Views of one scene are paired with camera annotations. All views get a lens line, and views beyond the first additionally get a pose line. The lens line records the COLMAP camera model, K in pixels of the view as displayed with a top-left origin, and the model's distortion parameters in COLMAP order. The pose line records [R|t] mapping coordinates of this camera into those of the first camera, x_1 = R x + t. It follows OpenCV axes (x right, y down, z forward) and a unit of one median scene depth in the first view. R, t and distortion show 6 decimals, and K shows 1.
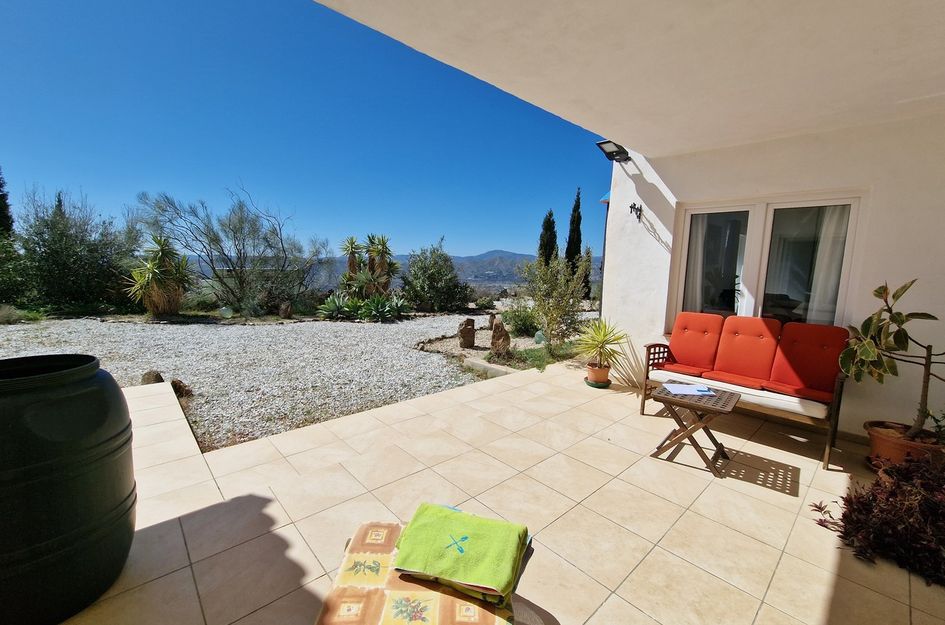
lens RADIAL K [[389.4, 0, 472.7], [0, 389.4, 308.6], [0, 0, 1]] dist [0.001648, -0.003879]
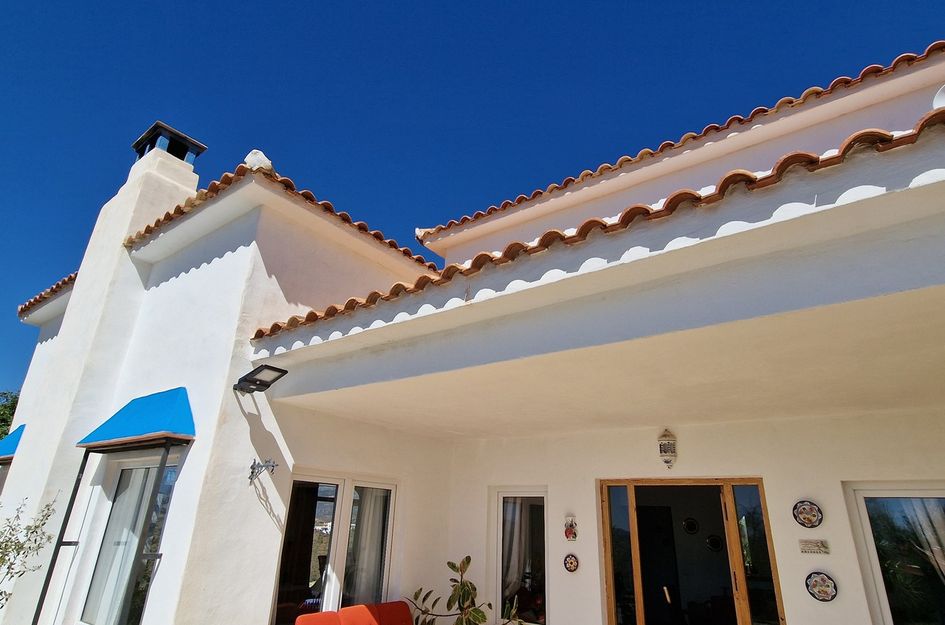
lens RADIAL K [[520.2, 0, 472.5], [0, 520.2, 312.5], [0, 0, 1]] dist [-0.000893, -0.000789]
pose [[-0.184513, 0.333158, 0.924641, -0.629214], [0.074802, 0.942826, -0.324783, -0.183666], [-0.979979, 0.009238, -0.198885, 0.812041]]
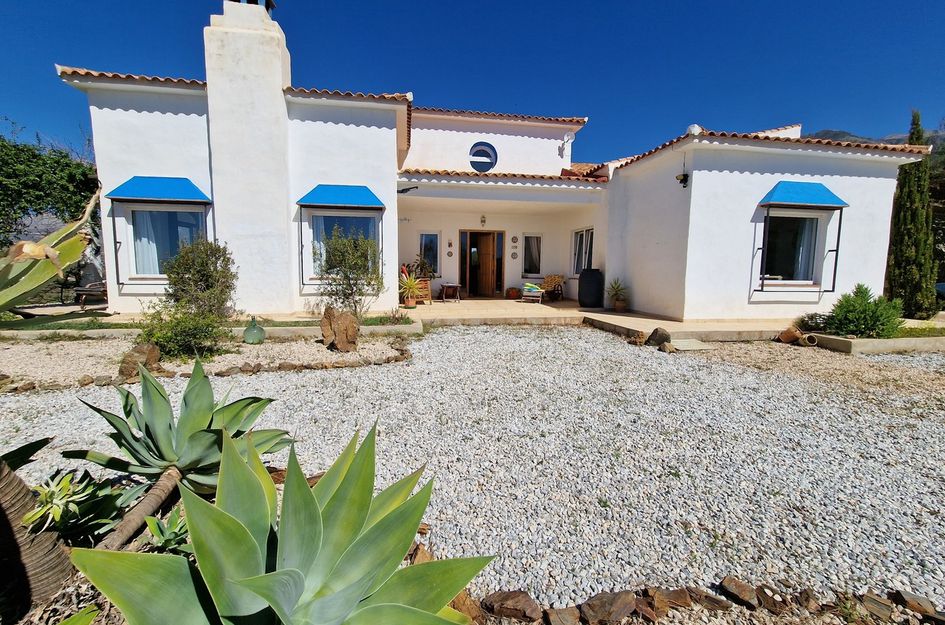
lens RADIAL K [[386.9, 0, 469.5], [0, 386.9, 306.9], [0, 0, 1]] dist [0.003921, -0.002857]
pose [[-0.833857, -0.093692, 0.543972, -1.058549], [0.029164, 0.976635, 0.212917, -0.232945], [-0.551210, 0.193407, -0.811641, 2.592564]]
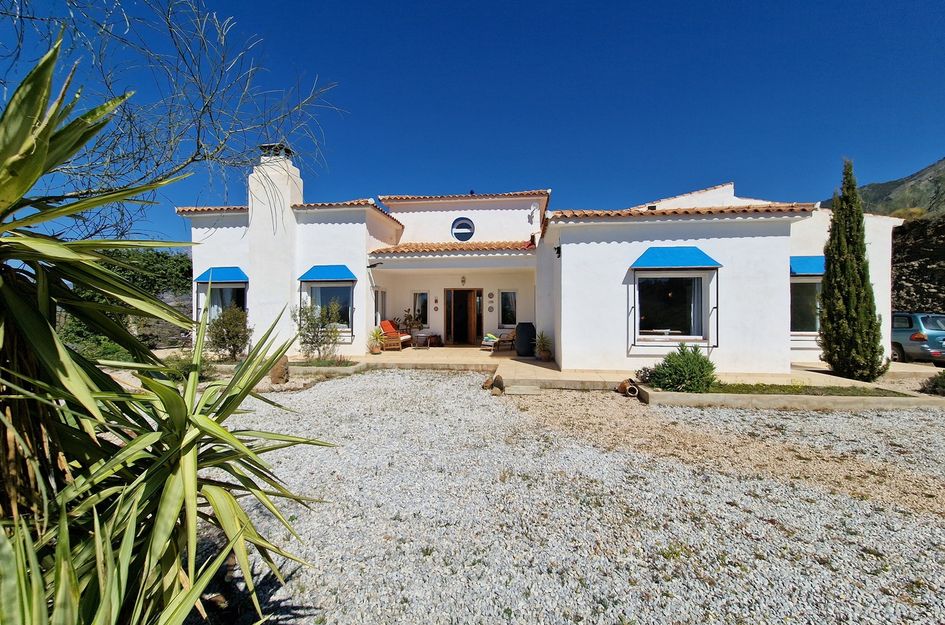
lens RADIAL K [[386.9, 0, 469.5], [0, 386.9, 306.9], [0, 0, 1]] dist [0.003921, -0.002857]
pose [[-0.640745, -0.025120, 0.767342, -2.156223], [0.072359, 0.993040, 0.092930, -0.323540], [-0.764336, 0.115068, -0.634468, 2.264767]]
